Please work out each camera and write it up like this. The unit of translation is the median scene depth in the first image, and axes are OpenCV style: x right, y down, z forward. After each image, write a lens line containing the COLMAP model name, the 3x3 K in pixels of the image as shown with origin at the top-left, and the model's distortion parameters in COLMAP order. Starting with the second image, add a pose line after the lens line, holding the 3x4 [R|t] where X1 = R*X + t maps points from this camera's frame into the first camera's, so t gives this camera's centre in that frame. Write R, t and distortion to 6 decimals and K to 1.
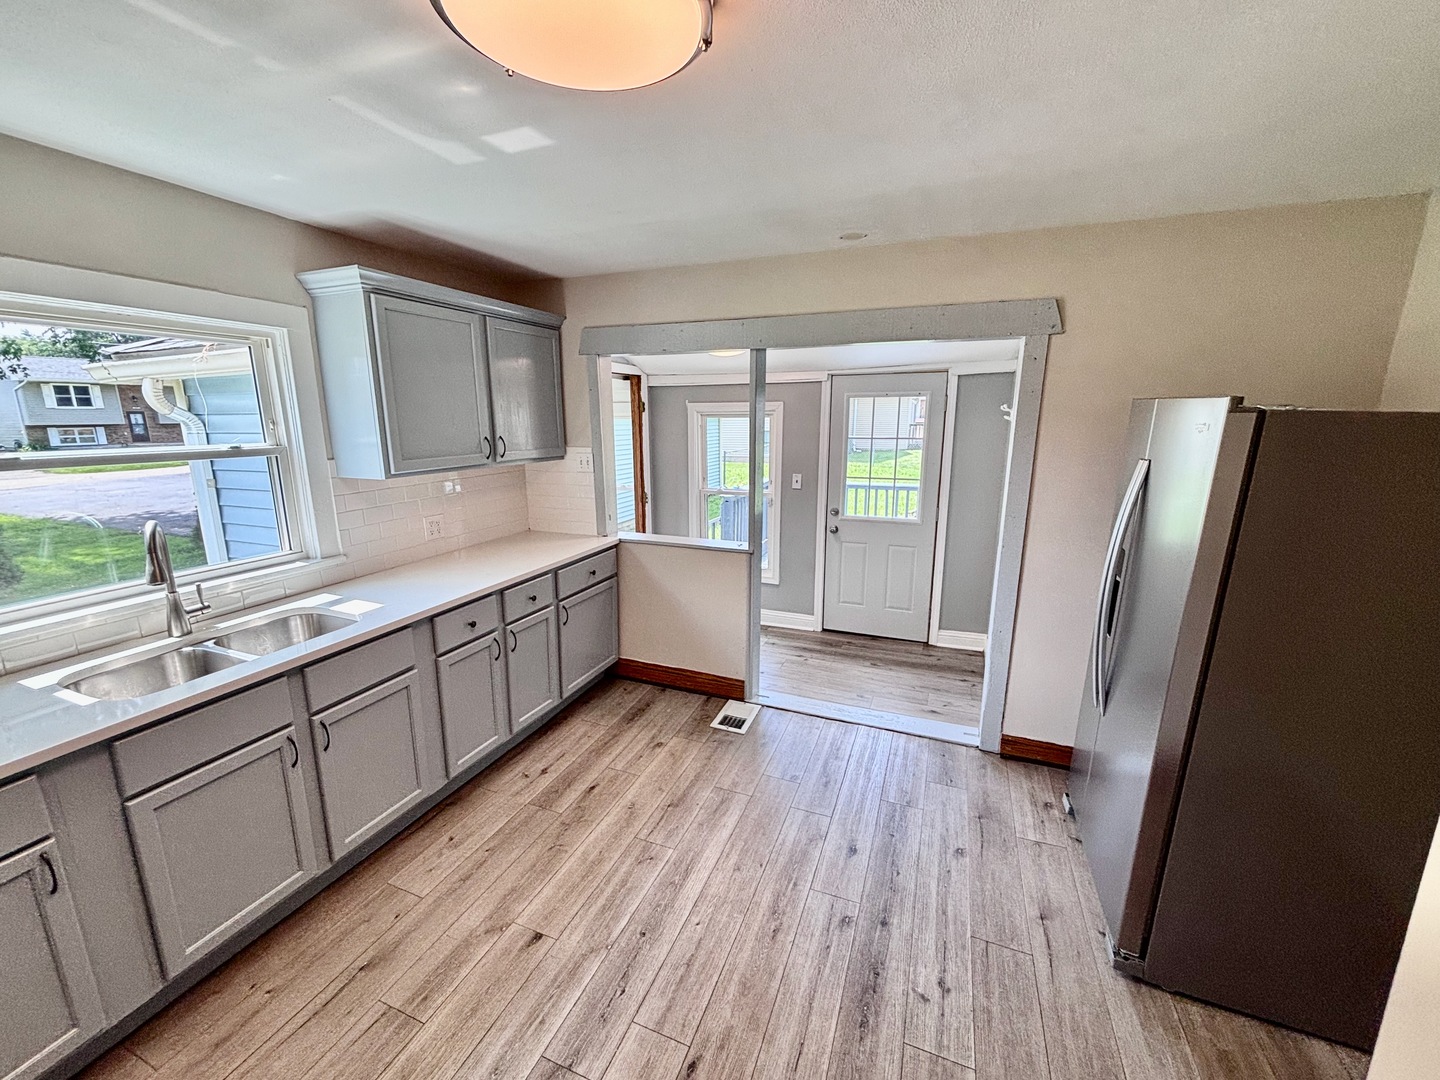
lens RADIAL K [[582.4, 0, 712.2], [0, 582.4, 543.0], [0, 0, 1]] dist [-0.000019, 0.000100]
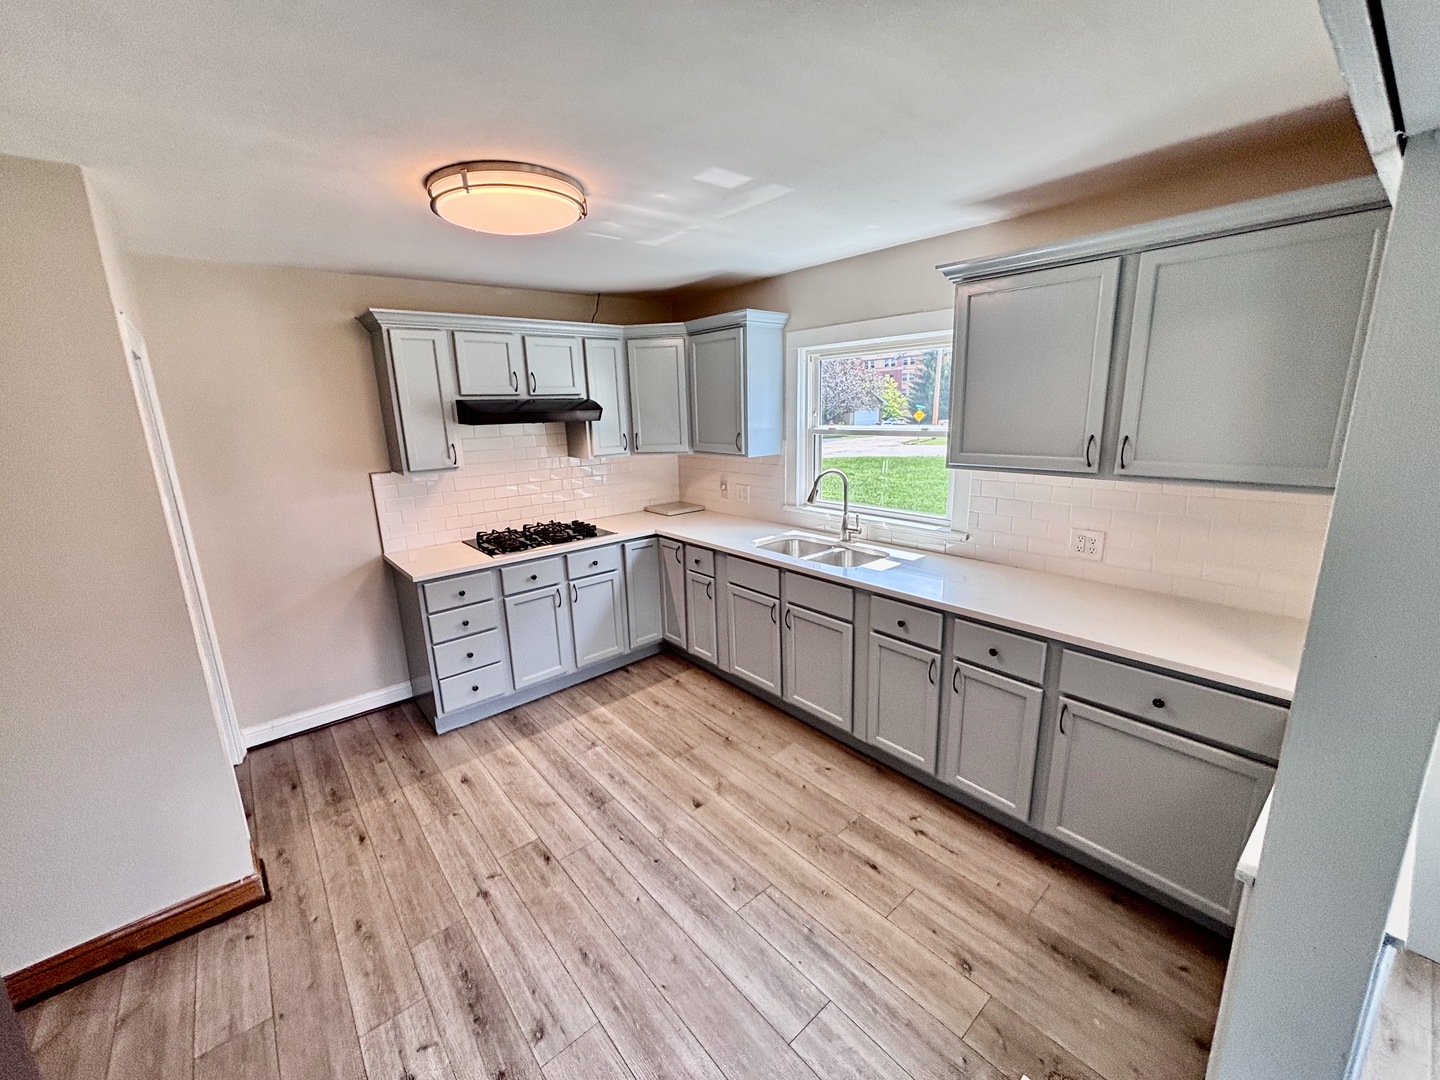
lens RADIAL K [[587.9, 0, 715.0], [0, 587.9, 541.1], [0, 0, 1]] dist [0.023099, -0.000089]
pose [[-0.465846, 0.227365, -0.855156, 0.667648], [-0.149178, 0.932412, 0.329171, -0.326936], [0.872200, 0.280914, -0.400443, 1.325271]]
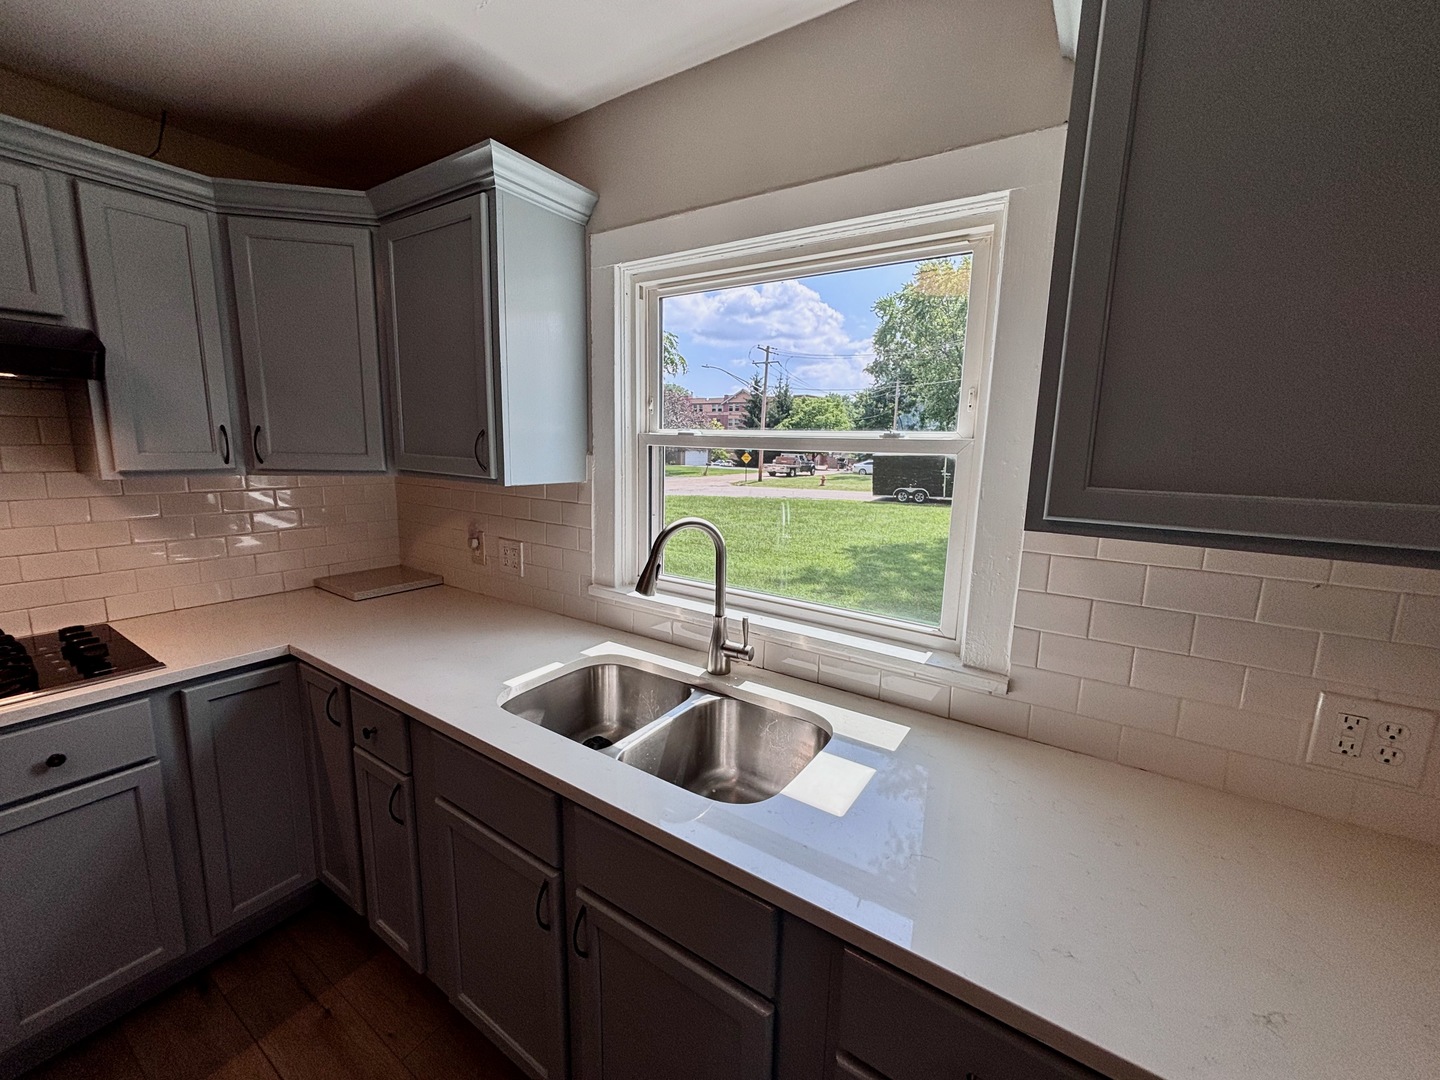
lens RADIAL K [[568.2, 0, 721.1], [0, 568.2, 534.1], [0, 0, 1]] dist [-0.000457, -0.000118]
pose [[-0.190590, 0.161851, -0.968235, -0.221822], [-0.227120, 0.952284, 0.203892, -0.161501], [0.955035, 0.258765, -0.144736, 1.049844]]
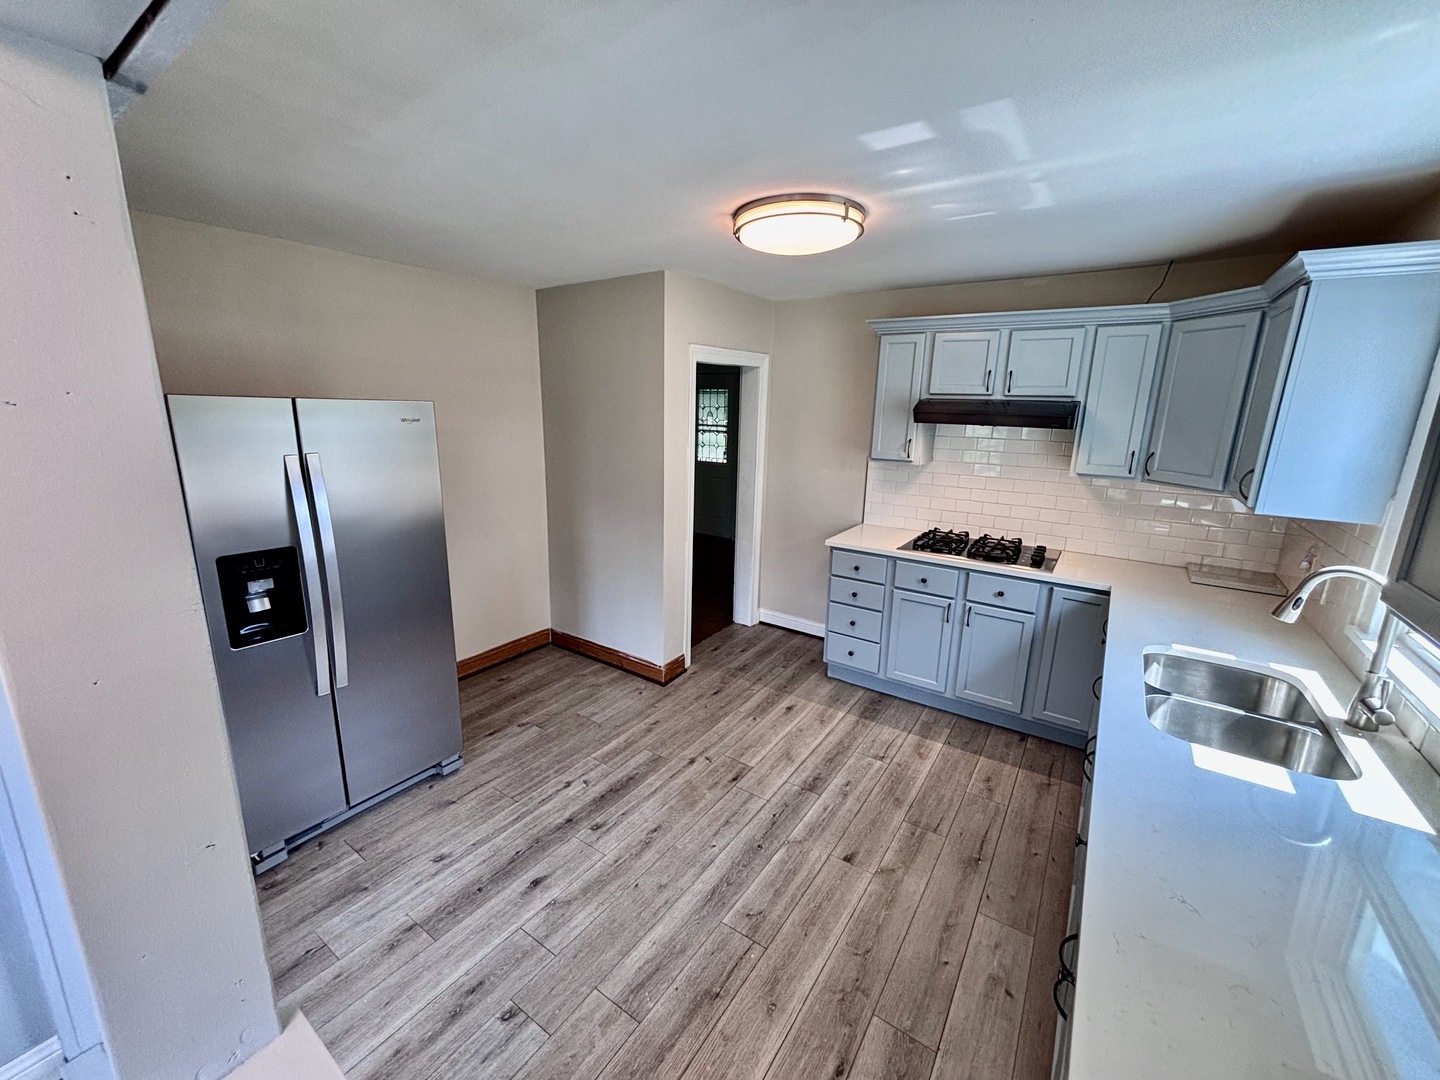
lens RADIAL K [[588.4, 0, 720.0], [0, 588.4, 540.0], [0, 0, 1]] dist [0.018728, -0.000007]
pose [[-0.979128, -0.063180, 0.193175, -0.223312], [0.025482, 0.904795, 0.425084, -0.415605], [-0.201641, 0.421134, -0.884300, 1.742765]]
